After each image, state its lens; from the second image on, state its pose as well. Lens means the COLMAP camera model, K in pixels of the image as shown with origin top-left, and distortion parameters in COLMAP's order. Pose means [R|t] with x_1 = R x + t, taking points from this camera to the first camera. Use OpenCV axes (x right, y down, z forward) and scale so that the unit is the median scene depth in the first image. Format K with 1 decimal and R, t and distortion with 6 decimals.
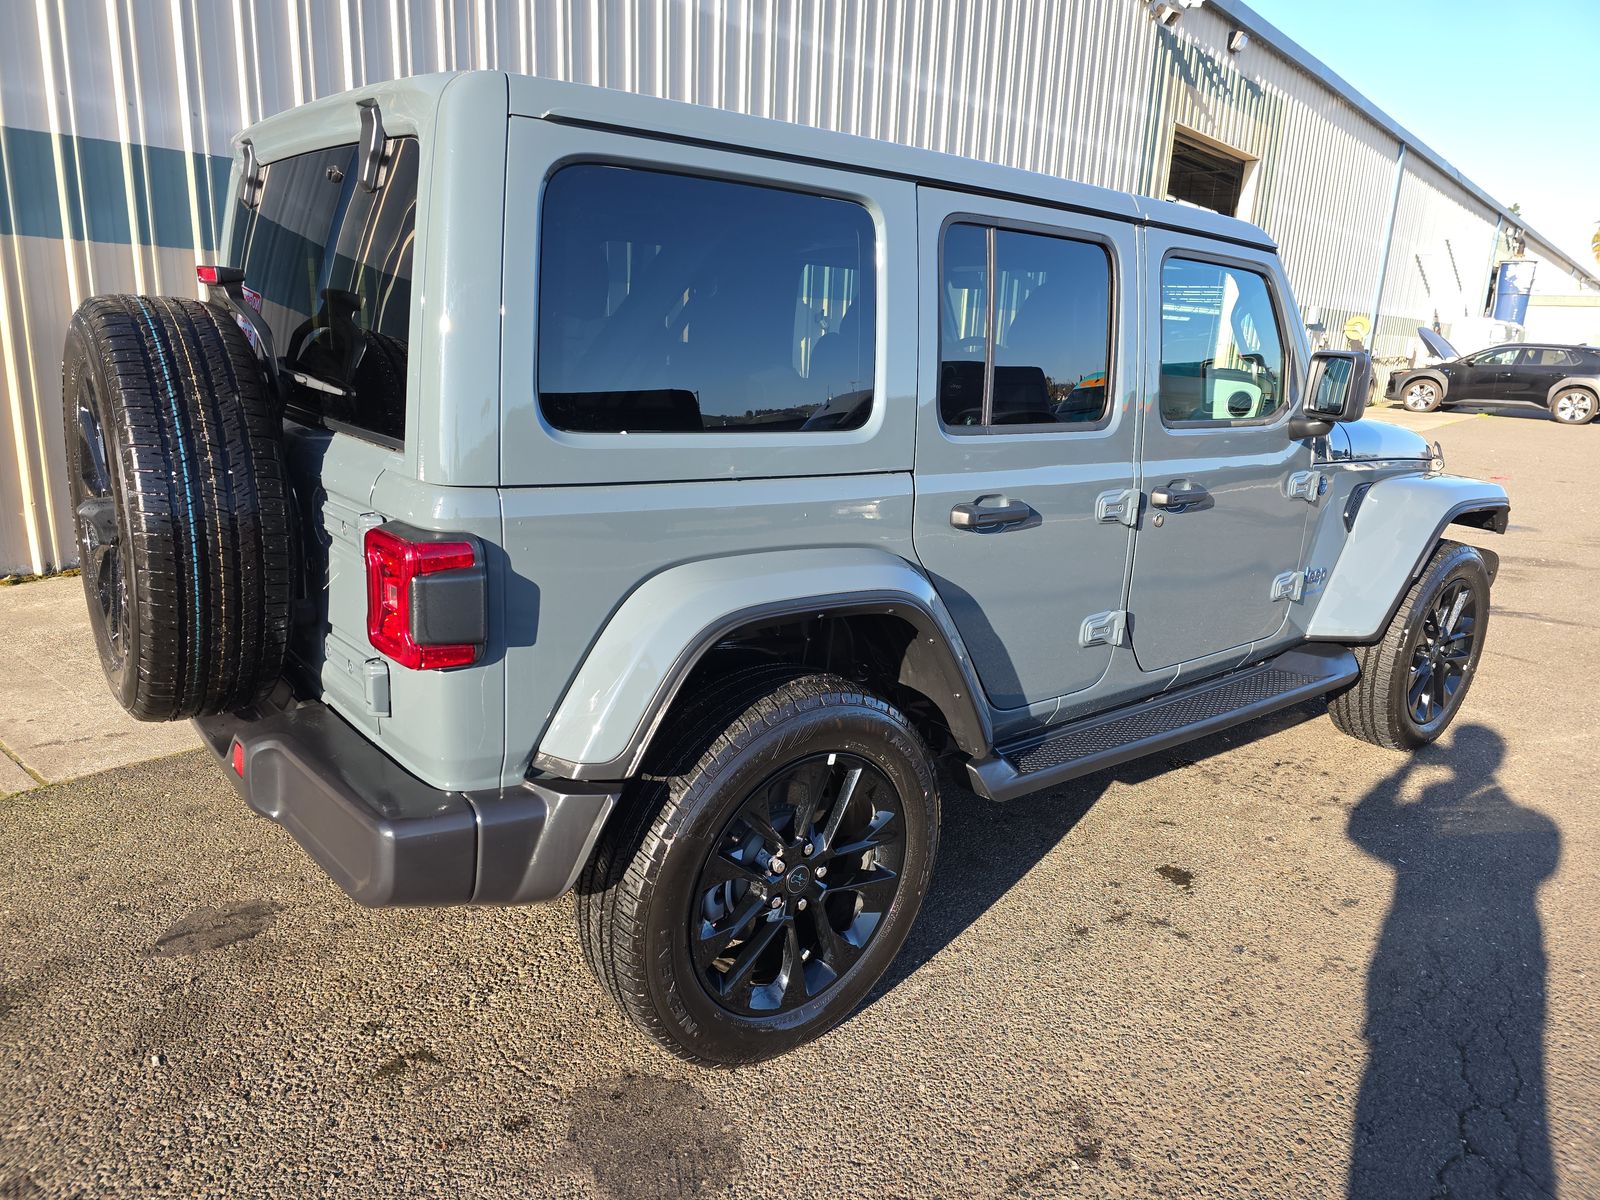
lens RADIAL K [[1090.1, 0, 800.0], [0, 1090.1, 600.0], [0, 0, 1]] dist [0.021355, -0.001626]
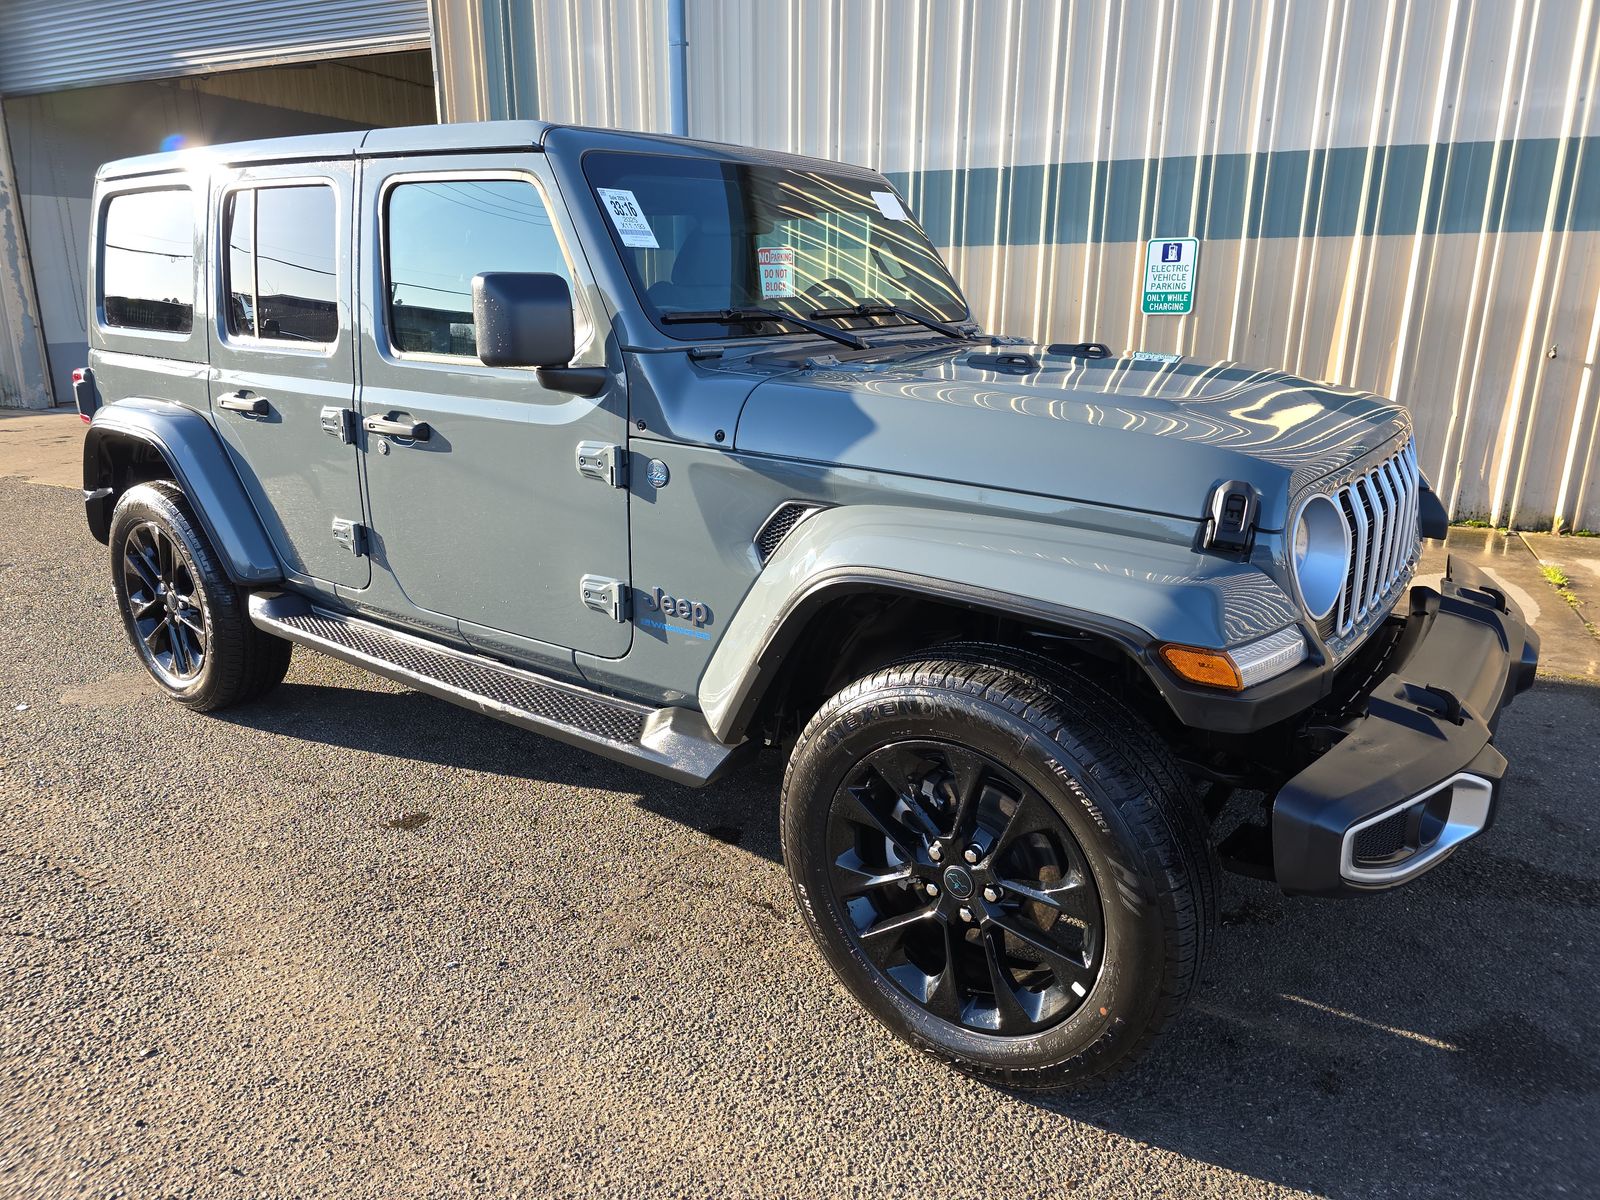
lens RADIAL K [[1071.5, 0, 800.0], [0, 1071.5, 600.0], [0, 0, 1]] dist [-0.003473, -0.001345]
pose [[0.255233, 0.231451, -0.938769, 1.070548], [-0.233018, 0.957033, 0.172600, -0.153200], [0.938381, 0.174696, 0.298199, 0.842074]]
